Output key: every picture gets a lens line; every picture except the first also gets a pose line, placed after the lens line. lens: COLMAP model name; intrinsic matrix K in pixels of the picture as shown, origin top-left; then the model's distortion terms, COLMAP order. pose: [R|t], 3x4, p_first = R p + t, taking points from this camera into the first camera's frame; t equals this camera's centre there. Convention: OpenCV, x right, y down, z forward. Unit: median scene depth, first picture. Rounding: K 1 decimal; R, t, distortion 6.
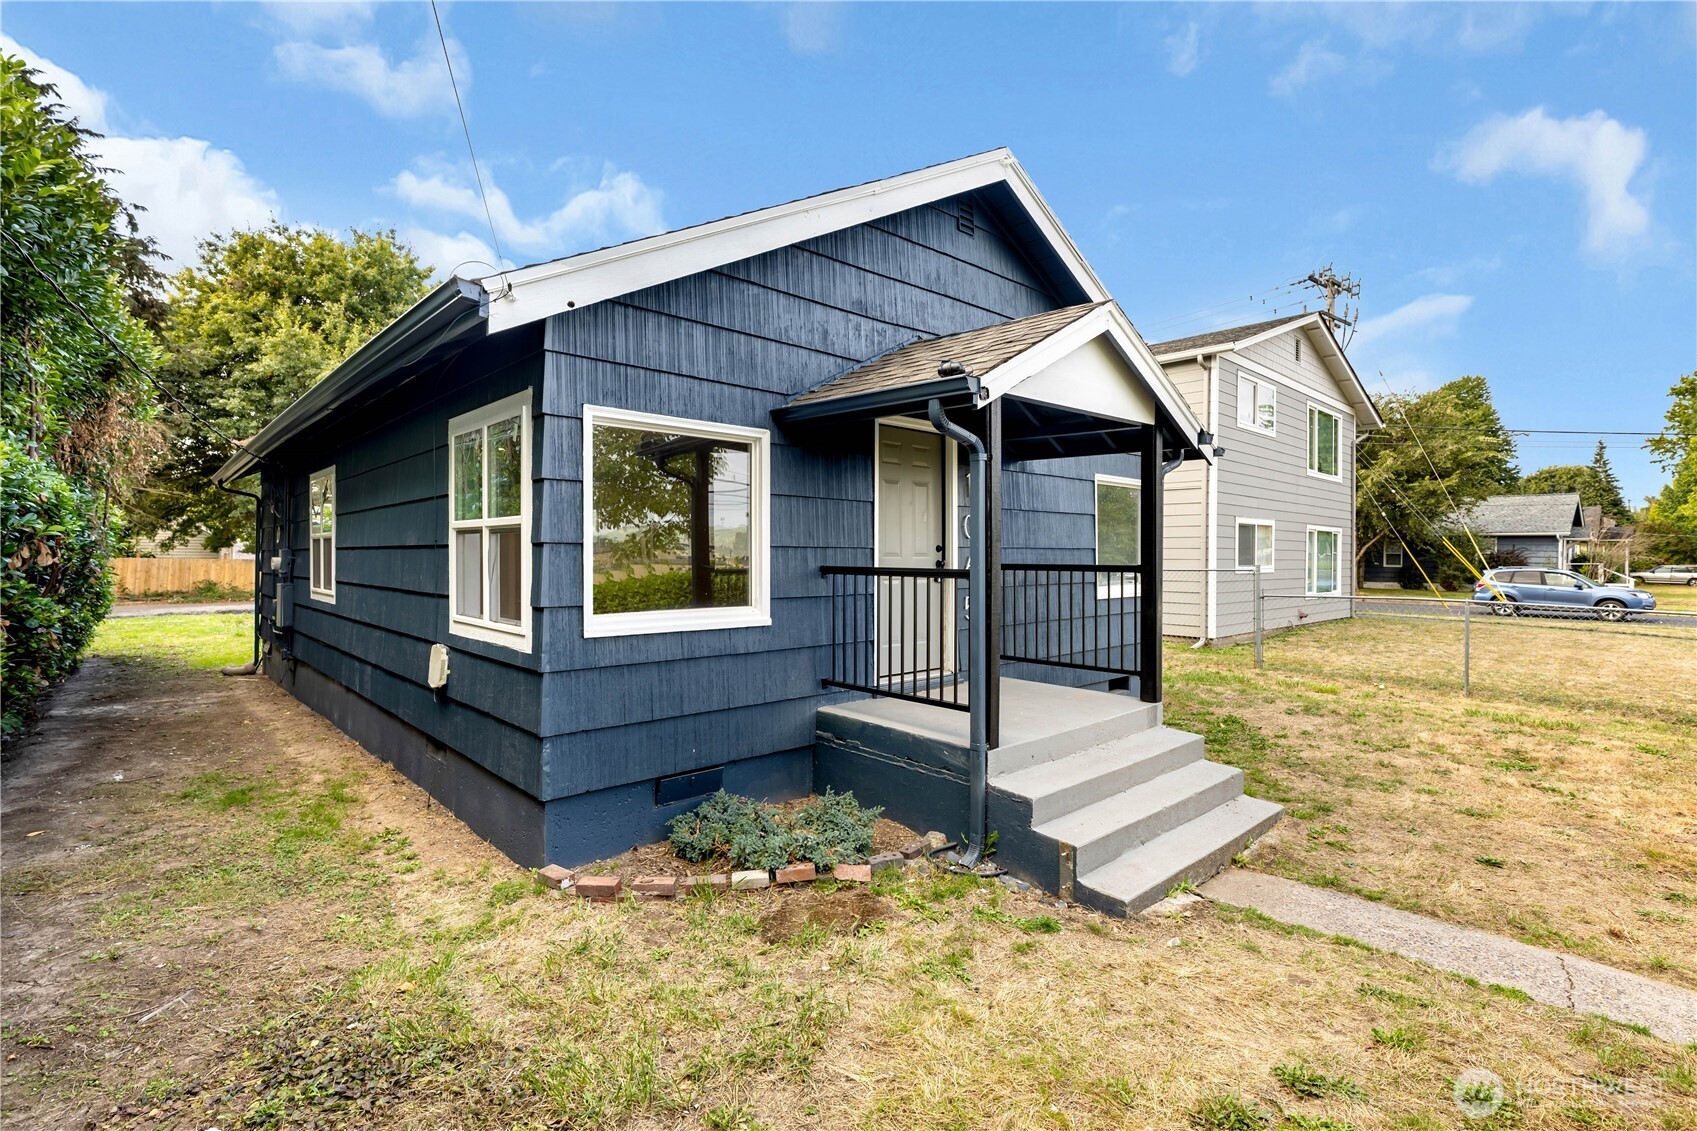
lens RADIAL K [[776.7, 0, 848.5], [0, 776.7, 565.5], [0, 0, 1]] dist [0.000473, 0.000021]
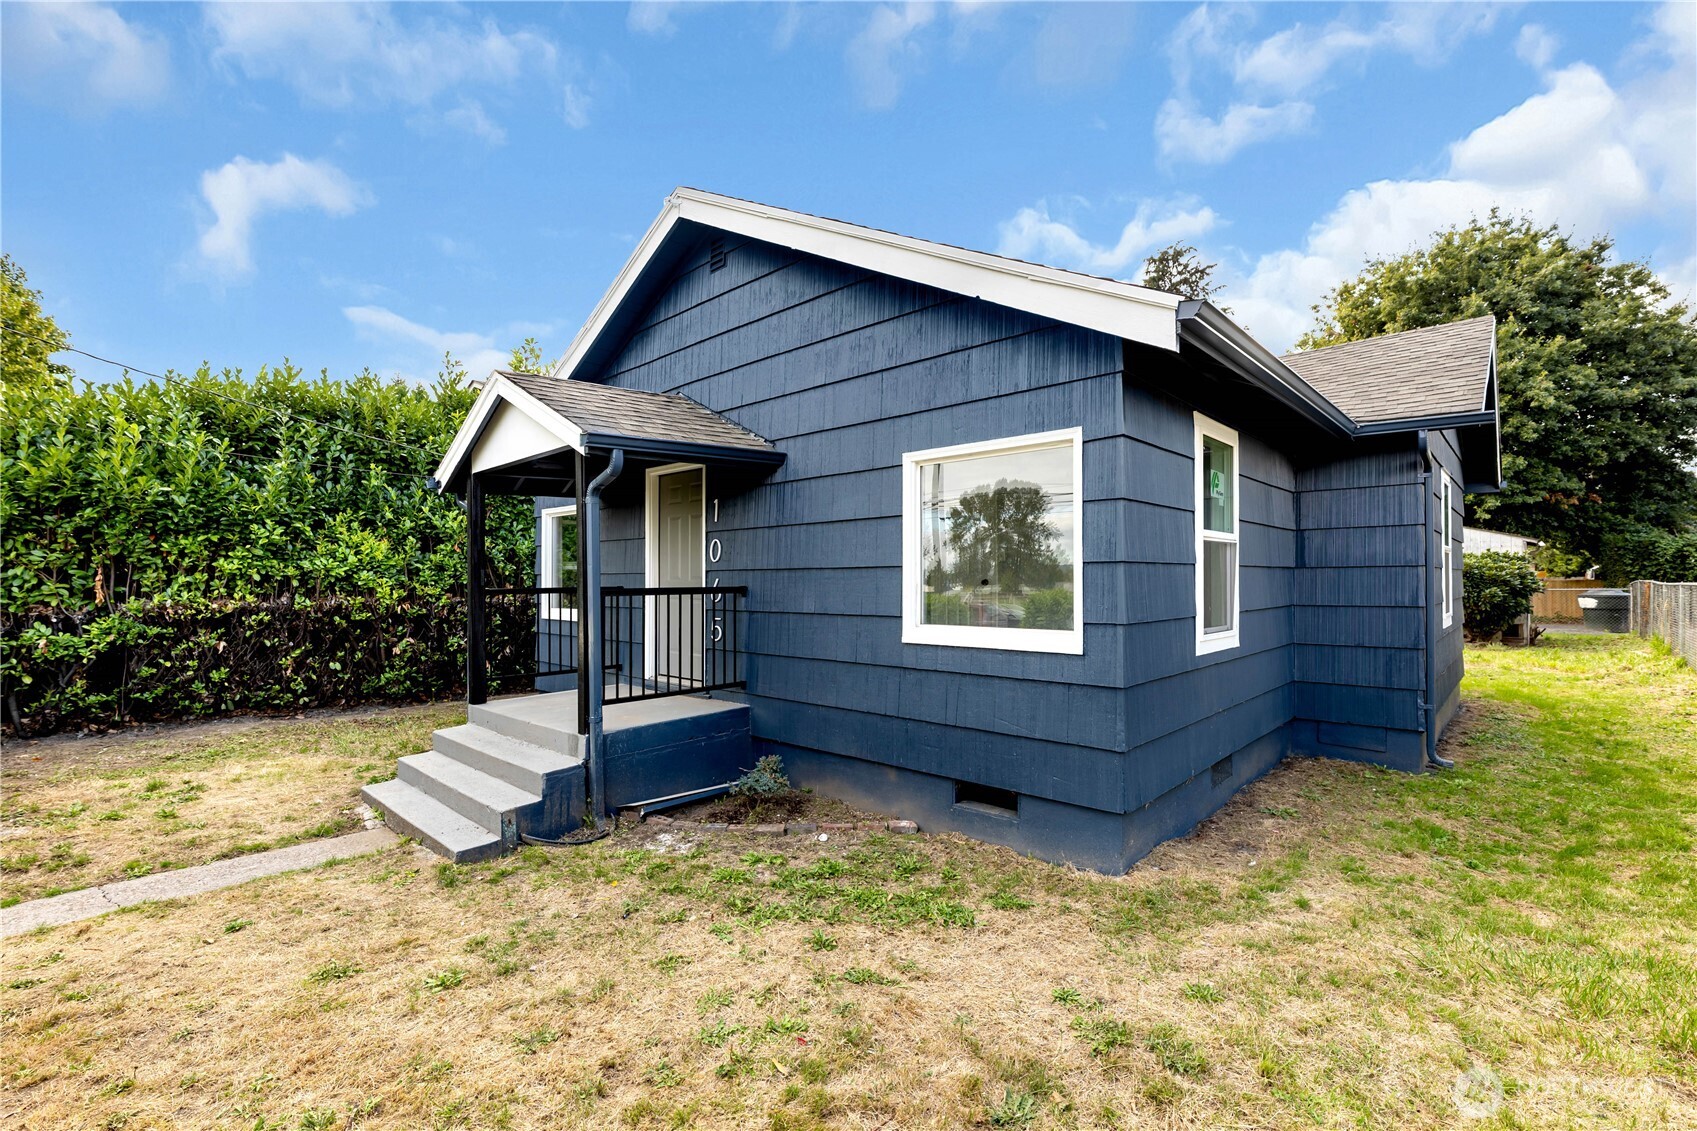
lens RADIAL K [[746.0, 0, 843.8], [0, 746.0, 576.7], [0, 0, 1]] dist [-0.000300, -0.000080]
pose [[0.072851, -0.012180, -0.997268, 1.217783], [-0.000374, 0.999925, -0.012240, 0.000870], [0.997343, 0.001264, 0.072841, 1.151455]]
